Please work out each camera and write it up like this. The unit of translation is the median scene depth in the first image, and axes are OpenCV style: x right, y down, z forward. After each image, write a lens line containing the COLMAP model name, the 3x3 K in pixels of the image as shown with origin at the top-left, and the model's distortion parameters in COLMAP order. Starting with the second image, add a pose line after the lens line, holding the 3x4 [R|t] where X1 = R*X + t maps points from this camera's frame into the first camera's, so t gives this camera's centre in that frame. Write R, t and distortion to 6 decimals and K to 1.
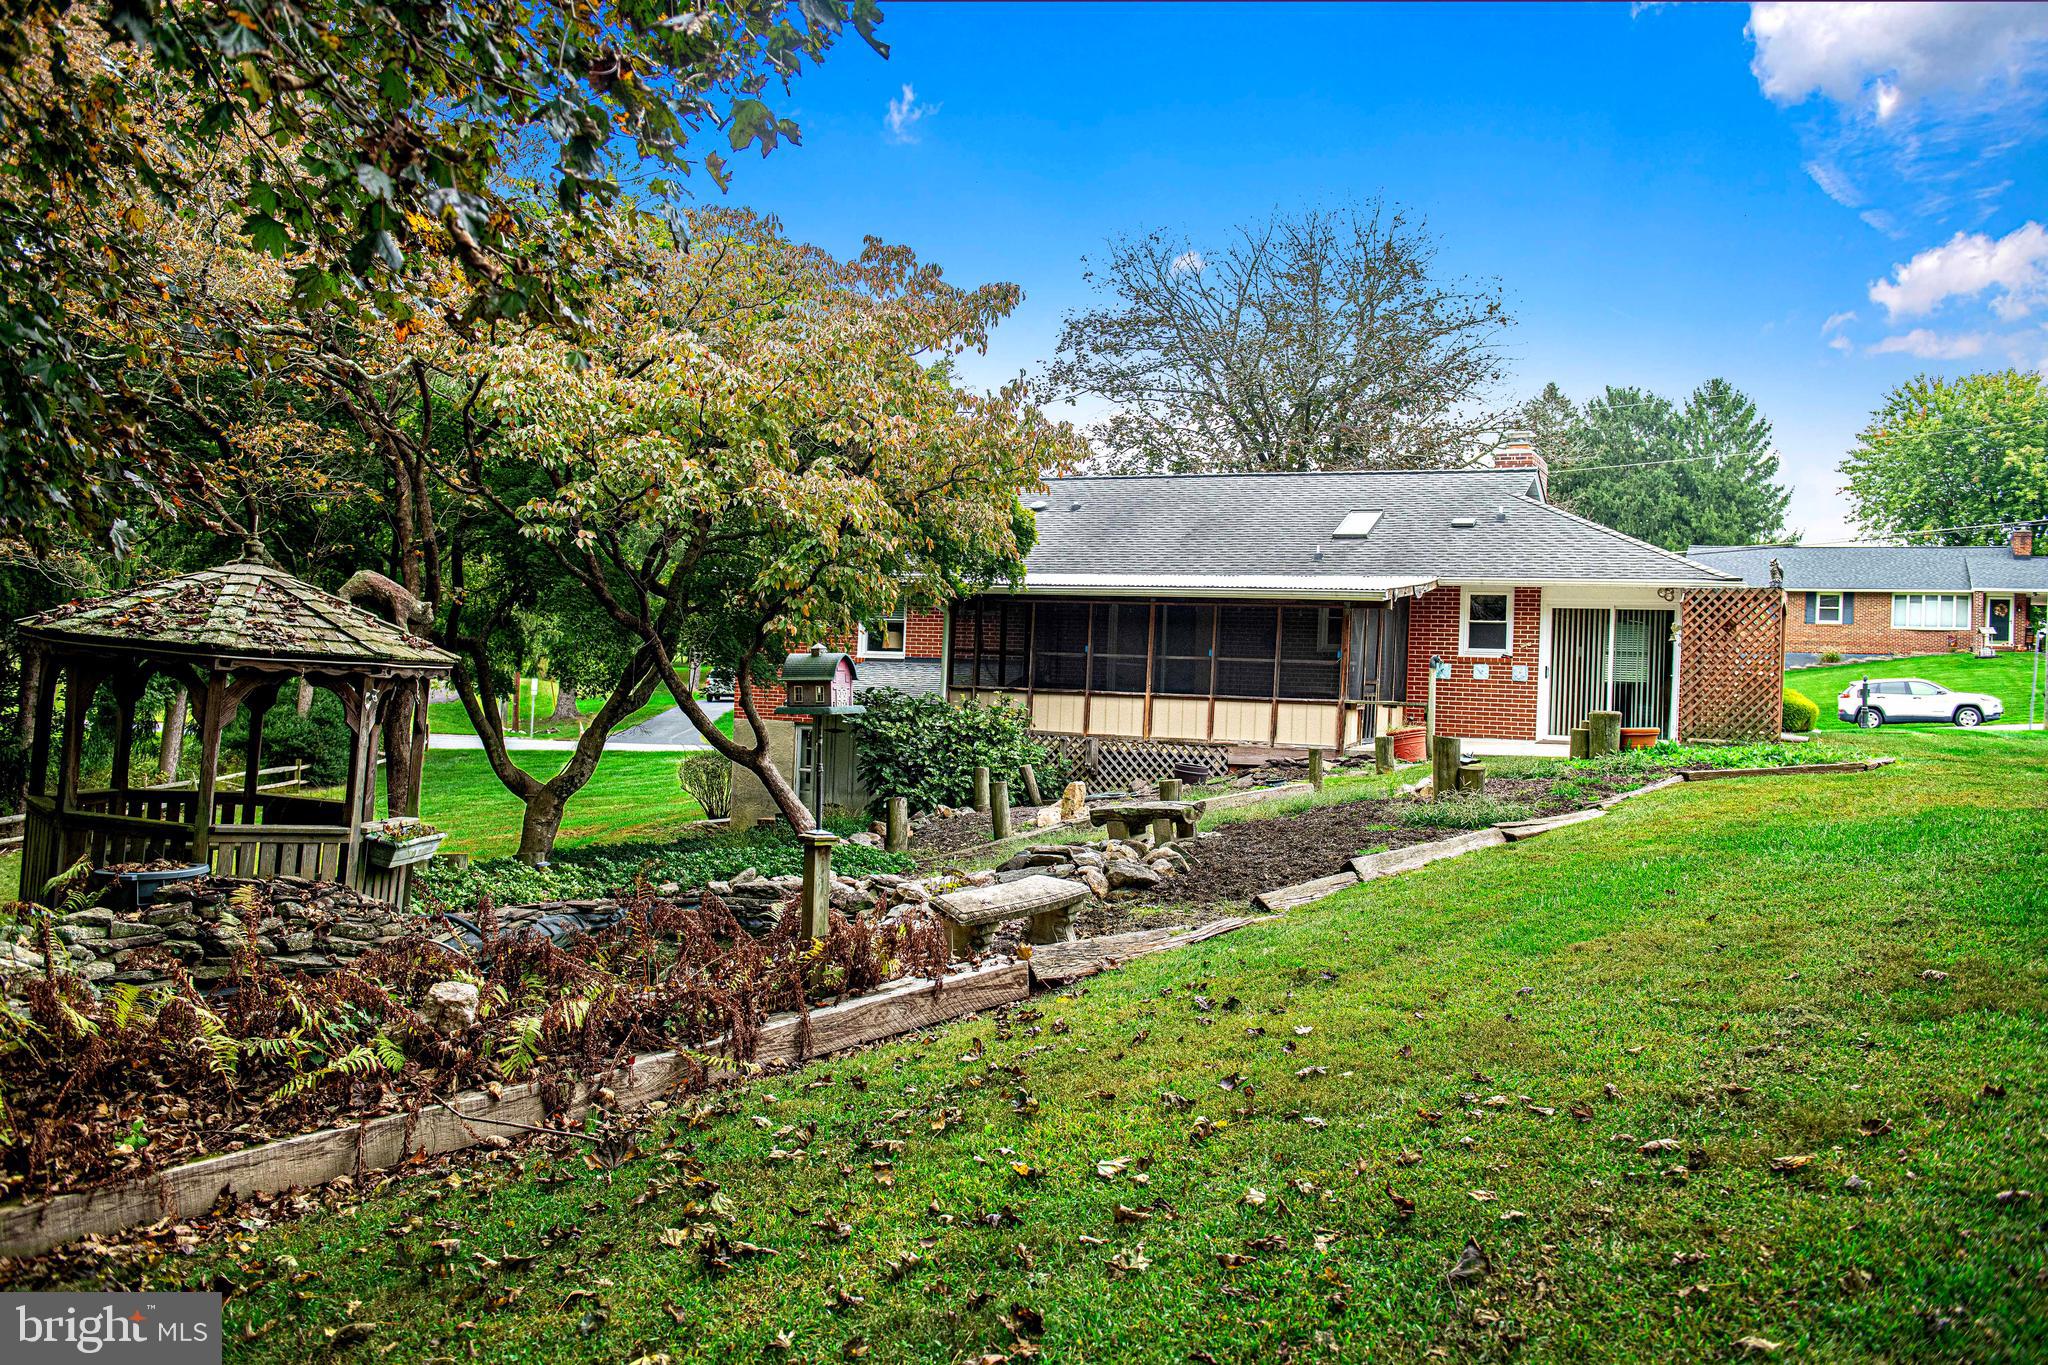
lens RADIAL K [[1817.1, 0, 1024.1], [0, 1817.1, 685.0], [0, 0, 1]] dist [-0.013830, -0.004874]
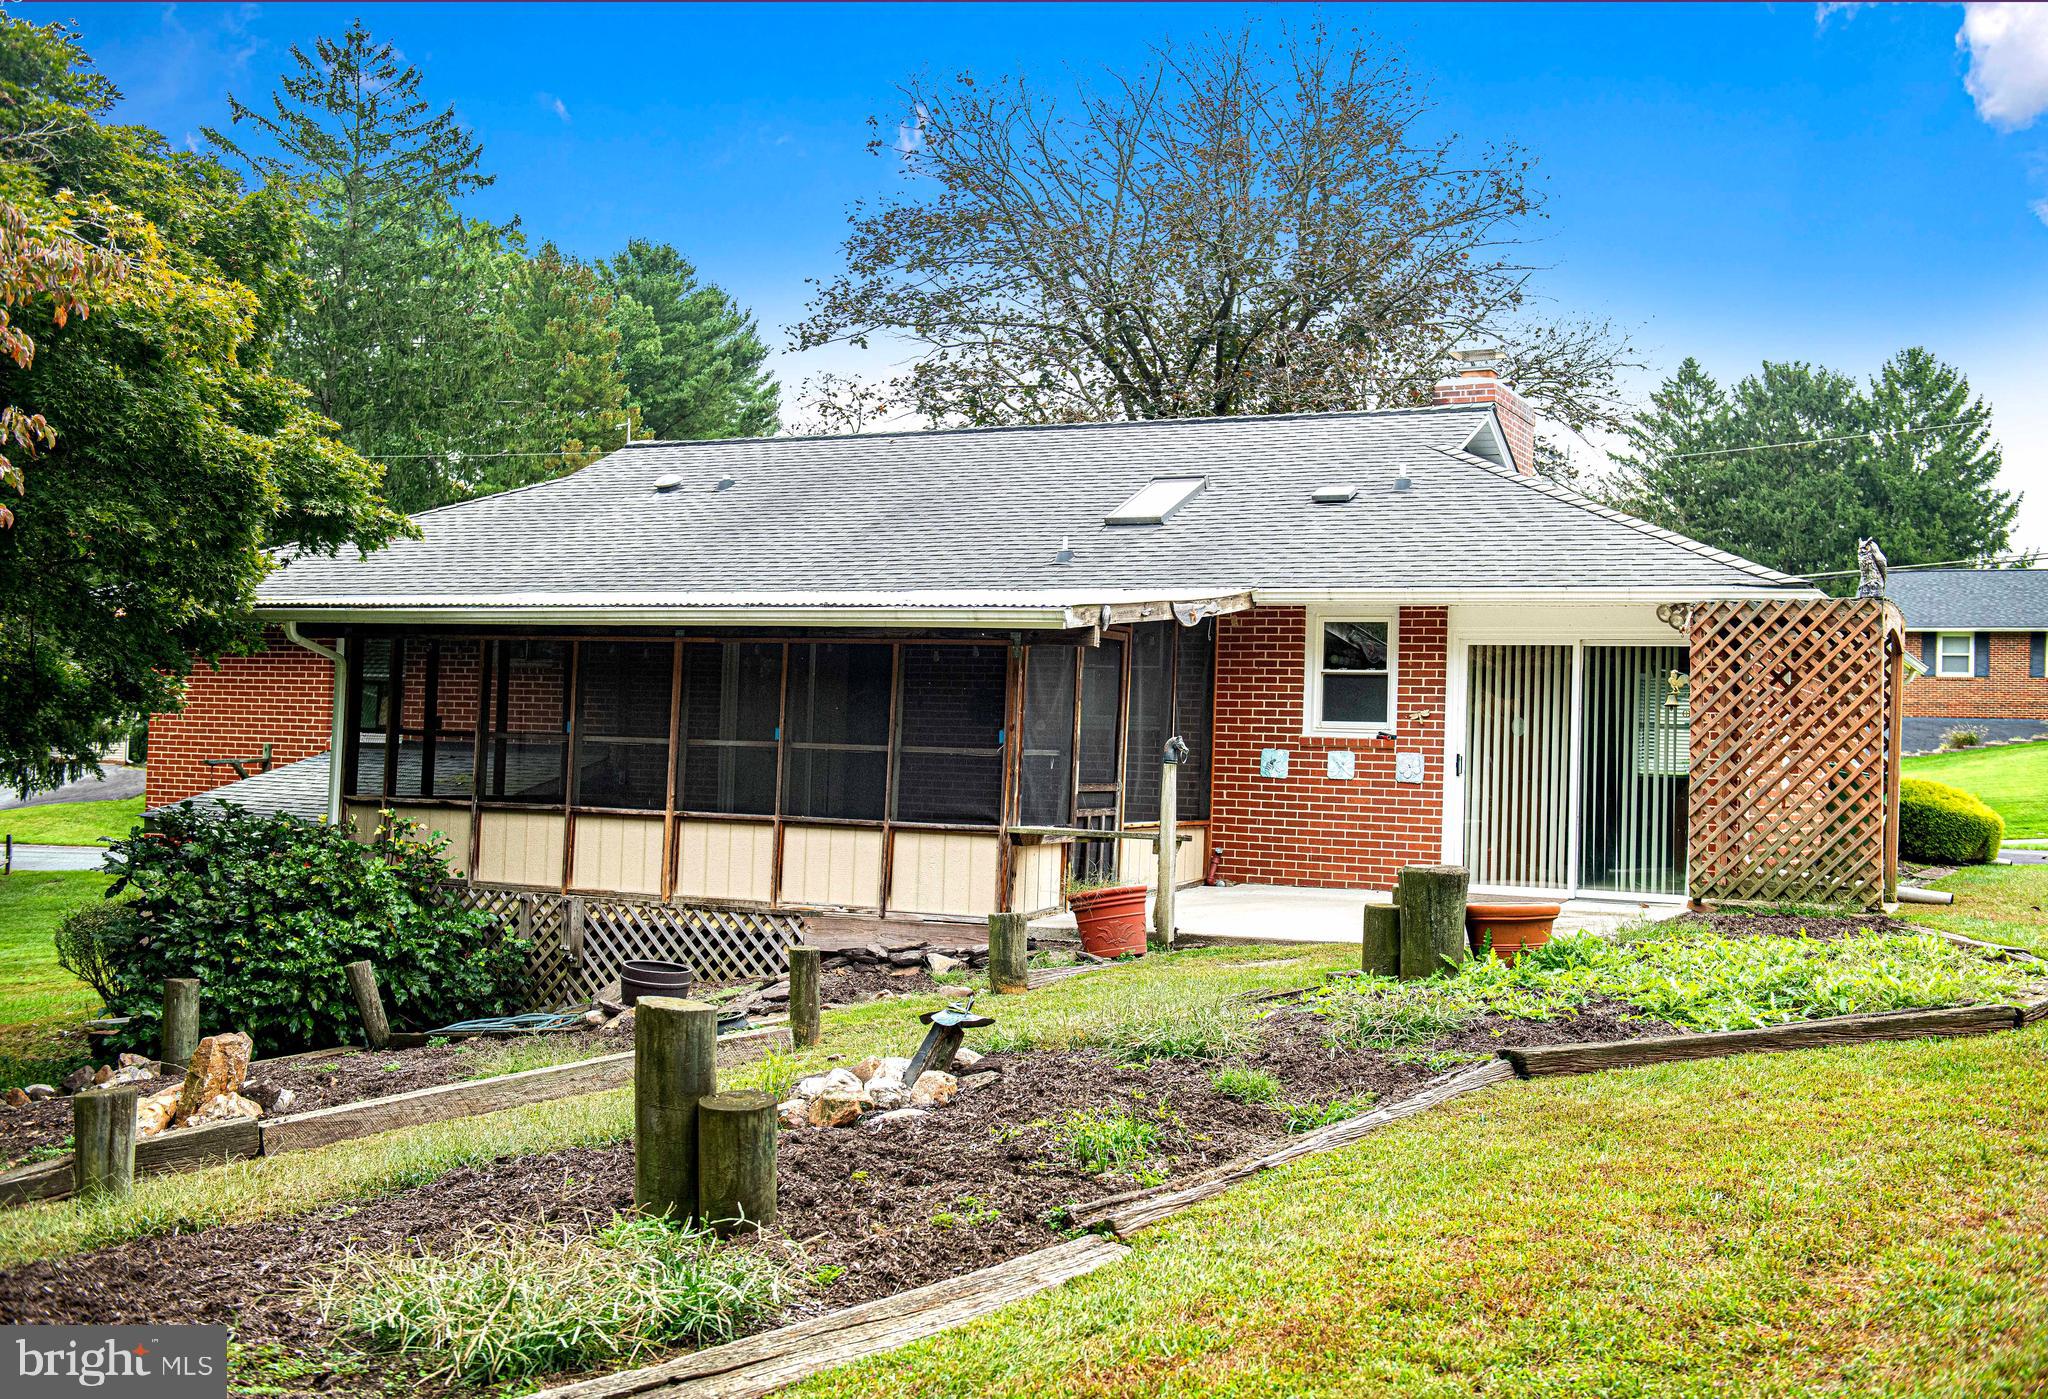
lens RADIAL K [[2303.1, 0, 1024.6], [0, 2303.1, 697.8], [0, 0, 1]] dist [0.057151, 0.000000]
pose [[0.999943, -0.005823, -0.008997, 0.155814], [0.005565, 0.999580, -0.028432, -0.007814], [0.009159, 0.028380, 0.999555, 0.299675]]
